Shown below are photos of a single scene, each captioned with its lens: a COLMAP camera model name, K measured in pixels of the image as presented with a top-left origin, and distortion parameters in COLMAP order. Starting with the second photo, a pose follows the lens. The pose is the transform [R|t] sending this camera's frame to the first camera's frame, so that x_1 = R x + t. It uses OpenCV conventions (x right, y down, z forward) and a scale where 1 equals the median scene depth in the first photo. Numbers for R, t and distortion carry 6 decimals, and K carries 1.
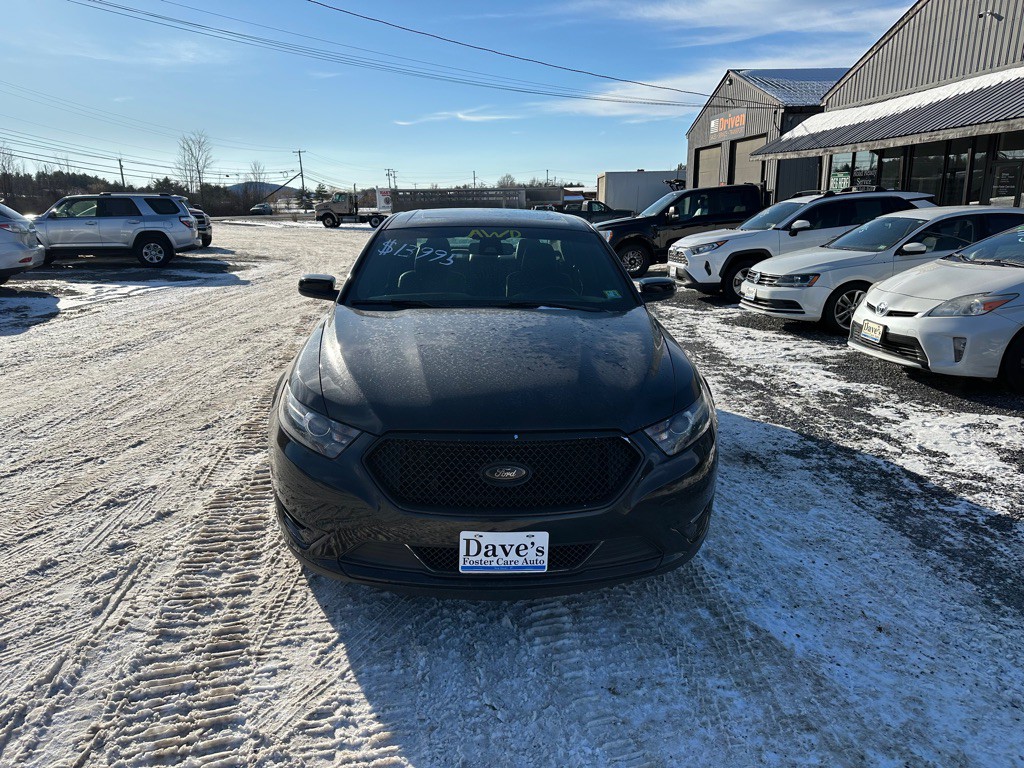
lens RADIAL K [[711.9, 0, 509.8], [0, 711.9, 379.7], [0, 0, 1]] dist [0.048057, -0.053680]
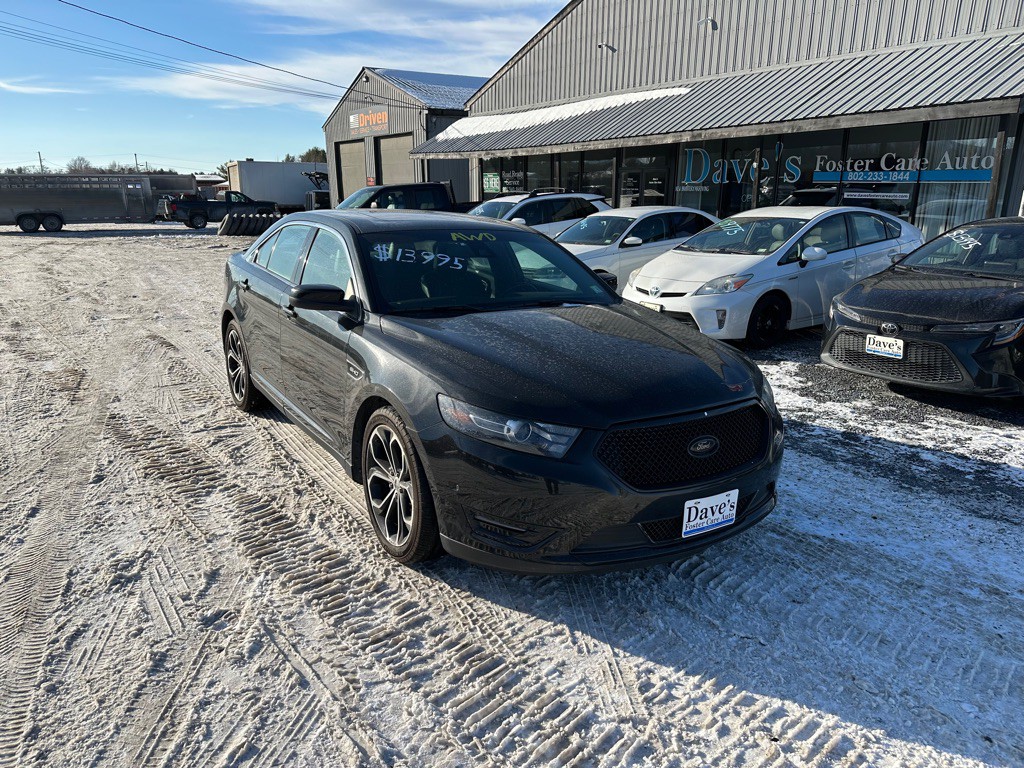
lens RADIAL K [[711.9, 0, 504.2], [0, 711.9, 384.7], [0, 0, 1]] dist [0.048057, -0.053680]
pose [[0.871223, -0.114468, 0.477356, -0.330020], [0.106390, 0.993349, 0.044029, -0.021603], [-0.479221, 0.012427, 0.877606, 0.050637]]
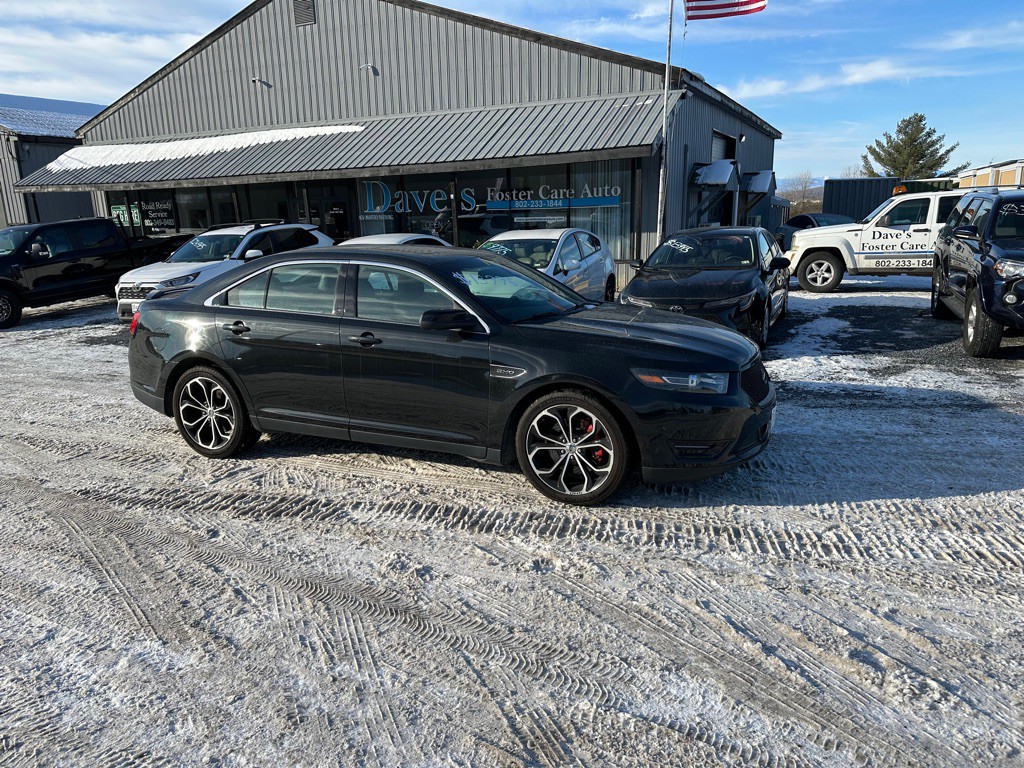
lens RADIAL K [[711.9, 0, 498.5], [0, 711.9, 381.0], [0, 0, 1]] dist [0.048057, -0.053680]
pose [[0.472763, -0.205504, 0.856892, -0.757390], [0.238969, 0.965885, 0.099800, -0.081211], [-0.848168, 0.157589, 0.505744, 0.253850]]
